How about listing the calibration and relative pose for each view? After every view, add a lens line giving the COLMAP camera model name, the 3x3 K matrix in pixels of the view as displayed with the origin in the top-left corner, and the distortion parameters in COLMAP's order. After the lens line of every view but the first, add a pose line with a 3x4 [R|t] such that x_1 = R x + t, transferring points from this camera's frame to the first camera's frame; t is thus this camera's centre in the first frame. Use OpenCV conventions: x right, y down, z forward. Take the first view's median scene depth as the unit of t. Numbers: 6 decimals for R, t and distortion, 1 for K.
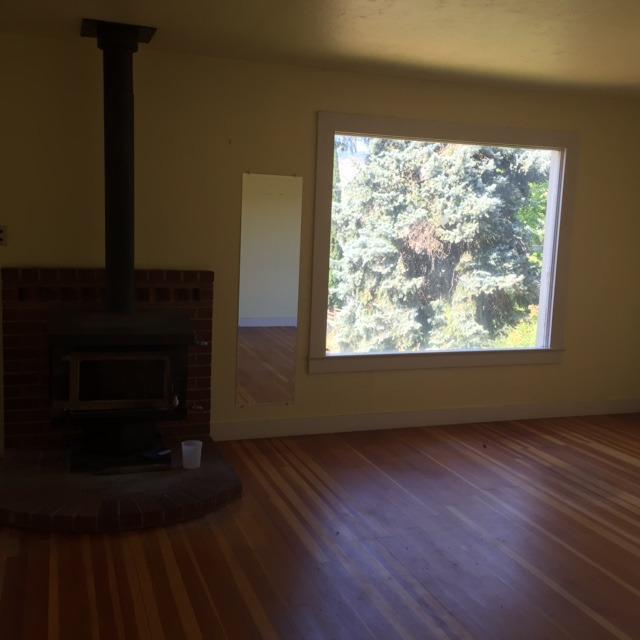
lens RADIAL K [[726.3, 0, 320.4], [0, 726.3, 314.0], [0, 0, 1]] dist [0.072548, -0.042651]
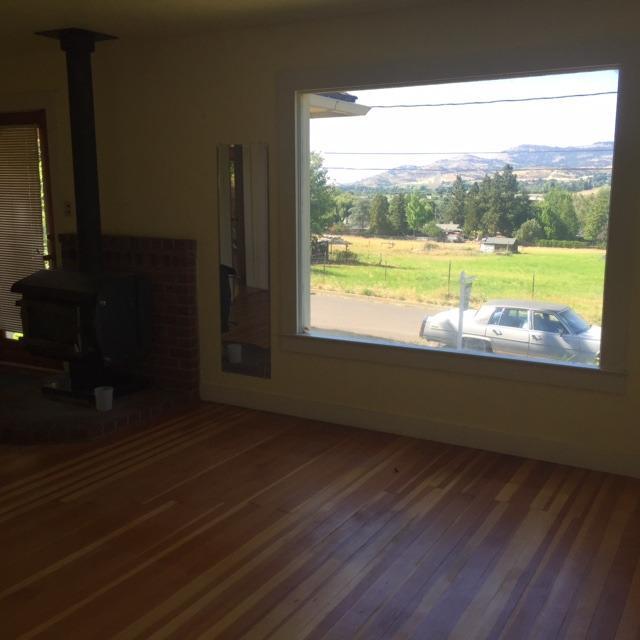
lens RADIAL K [[726.3, 0, 320.4], [0, 726.3, 314.0], [0, 0, 1]] dist [0.072548, -0.042651]
pose [[0.648290, 0.095699, -0.755356, 0.826968], [-0.069991, 0.995360, 0.066035, -0.036475], [0.758170, 0.010058, 0.651980, 0.469005]]
